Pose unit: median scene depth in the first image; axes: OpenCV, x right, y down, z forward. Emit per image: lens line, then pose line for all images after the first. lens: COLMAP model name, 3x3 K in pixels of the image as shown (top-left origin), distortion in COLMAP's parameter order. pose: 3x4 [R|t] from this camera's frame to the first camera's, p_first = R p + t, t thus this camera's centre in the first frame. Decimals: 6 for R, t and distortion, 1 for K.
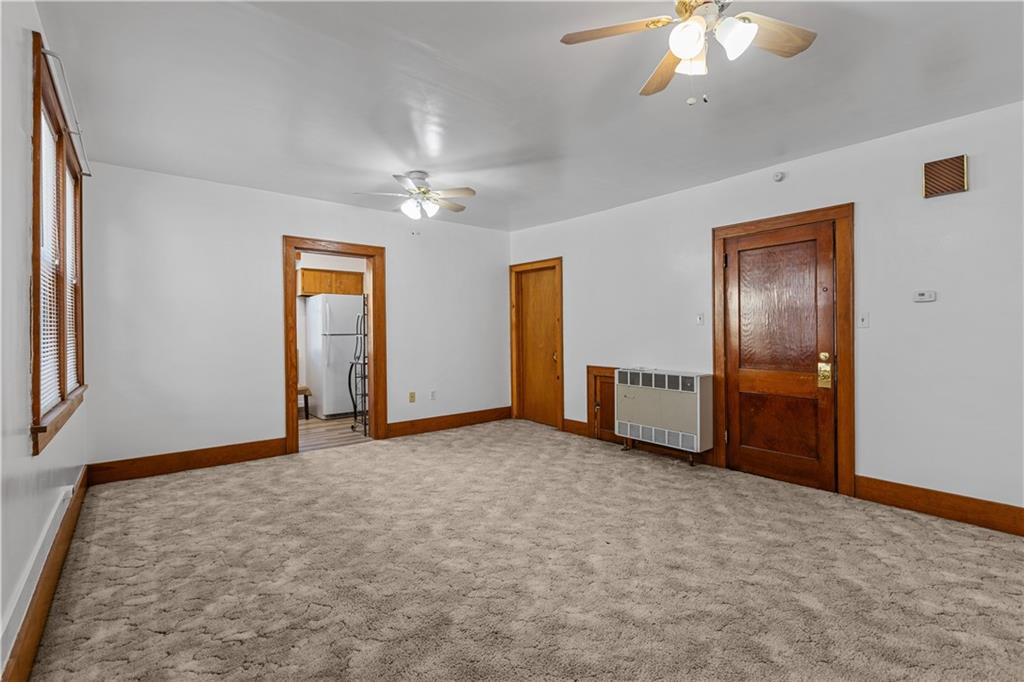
lens RADIAL K [[460.8, 0, 515.6], [0, 460.8, 334.6], [0, 0, 1]] dist [0.004197, -0.000093]
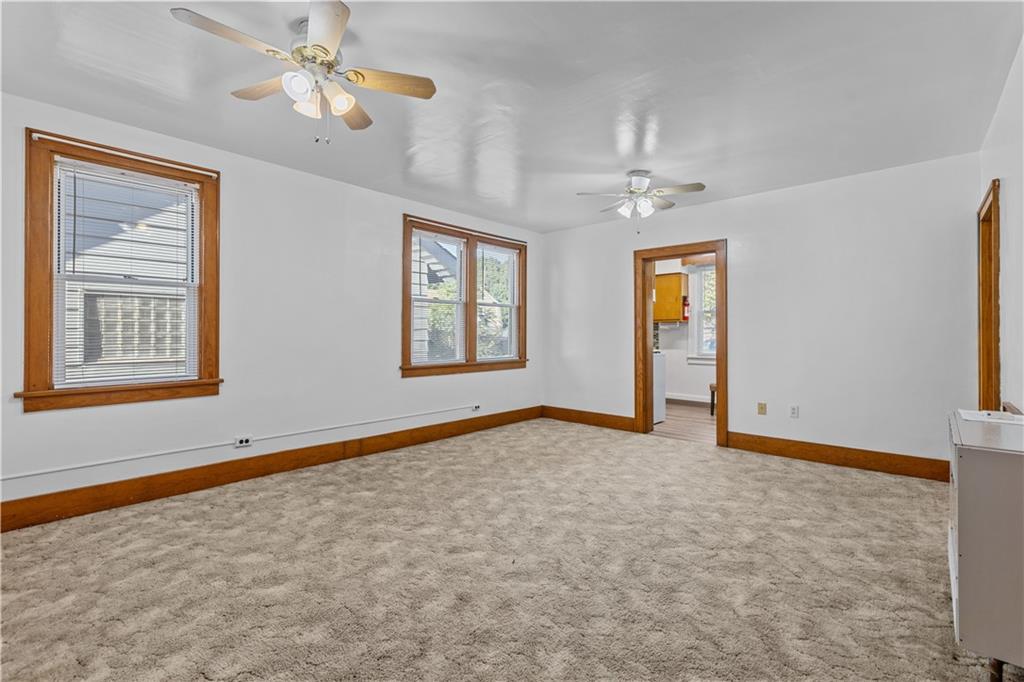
lens RADIAL K [[460.8, 0, 509.7], [0, 460.8, 330.9], [0, 0, 1]] dist [0.004197, -0.000093]
pose [[0.118699, -0.002909, -0.992926, 0.940239], [-0.006546, 0.999972, -0.003712, 0.002245], [0.992909, 0.006940, 0.118676, 0.755850]]
